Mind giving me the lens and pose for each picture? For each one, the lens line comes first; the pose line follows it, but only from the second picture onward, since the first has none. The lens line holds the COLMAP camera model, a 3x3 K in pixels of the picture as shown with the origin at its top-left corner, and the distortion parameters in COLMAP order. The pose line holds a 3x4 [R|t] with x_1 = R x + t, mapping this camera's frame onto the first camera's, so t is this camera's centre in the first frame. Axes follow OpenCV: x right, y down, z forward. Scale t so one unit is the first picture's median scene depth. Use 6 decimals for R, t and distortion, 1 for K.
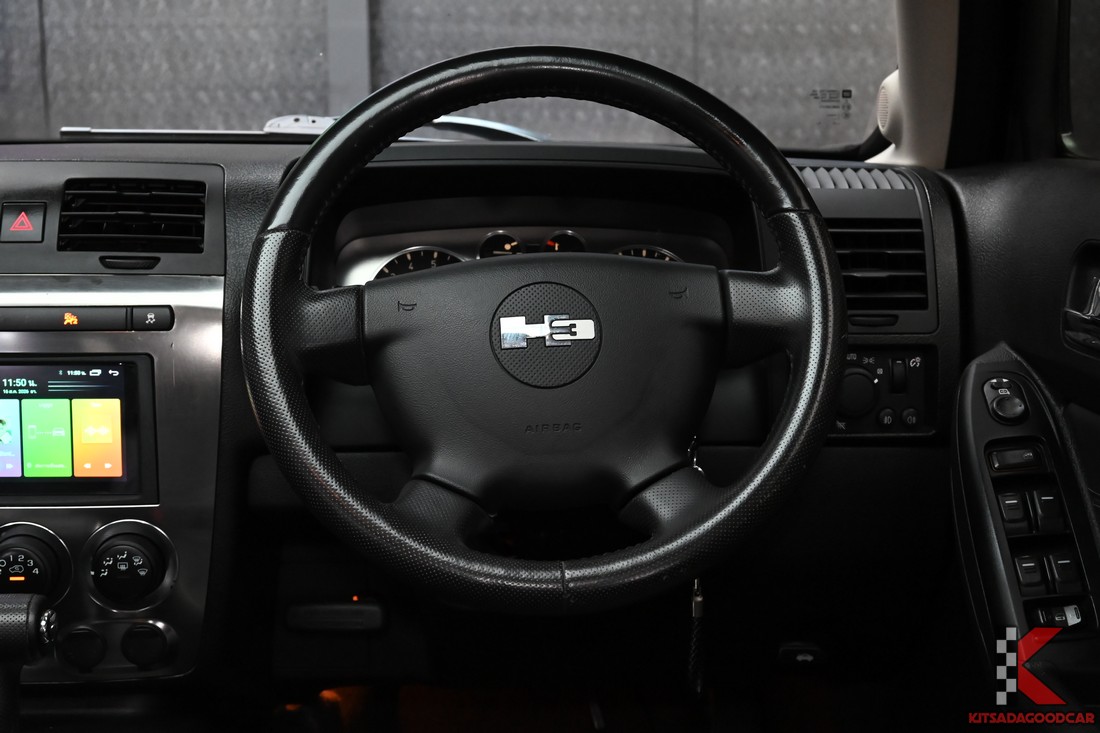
lens RADIAL K [[1626.6, 0, 550.0], [0, 1626.6, 366.5], [0, 0, 1]] dist [0.004459, -0.066651]
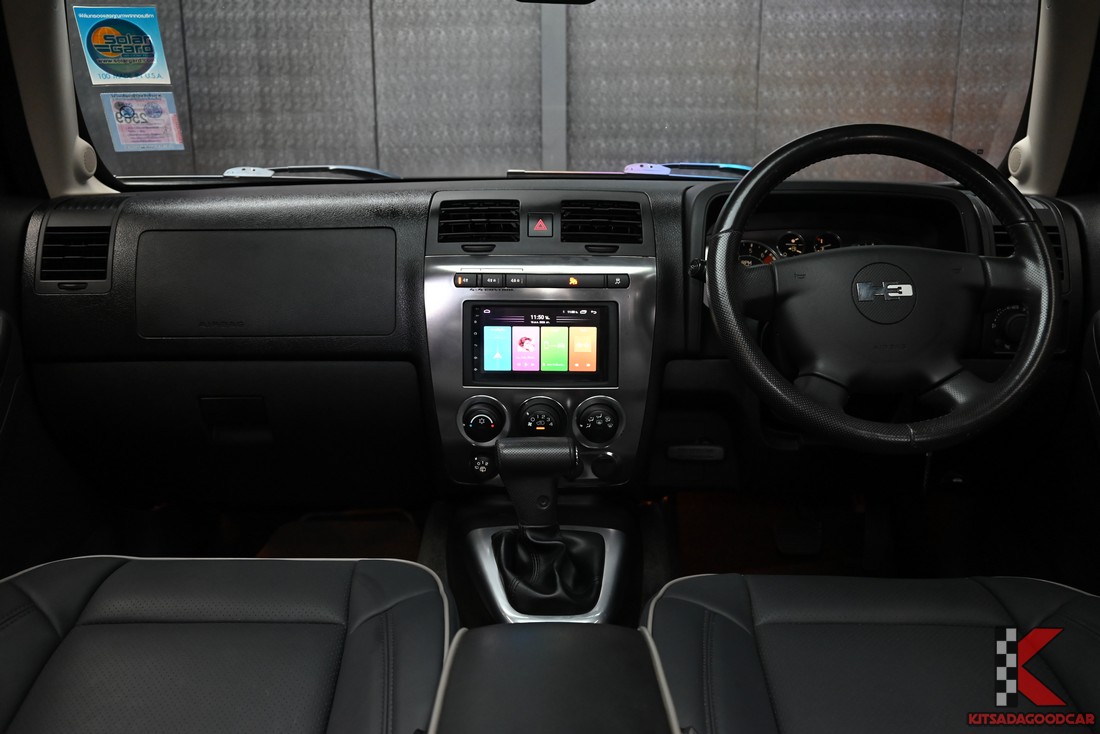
lens RADIAL K [[933.3, 0, 550.0], [0, 933.3, 367.0], [0, 0, 1]] dist [-0.001769, -0.004846]
pose [[0.998754, 0.013113, -0.048150, -0.265031], [-0.010046, 0.997938, 0.063399, -0.000458], [0.048883, -0.062836, 0.996826, -0.007006]]
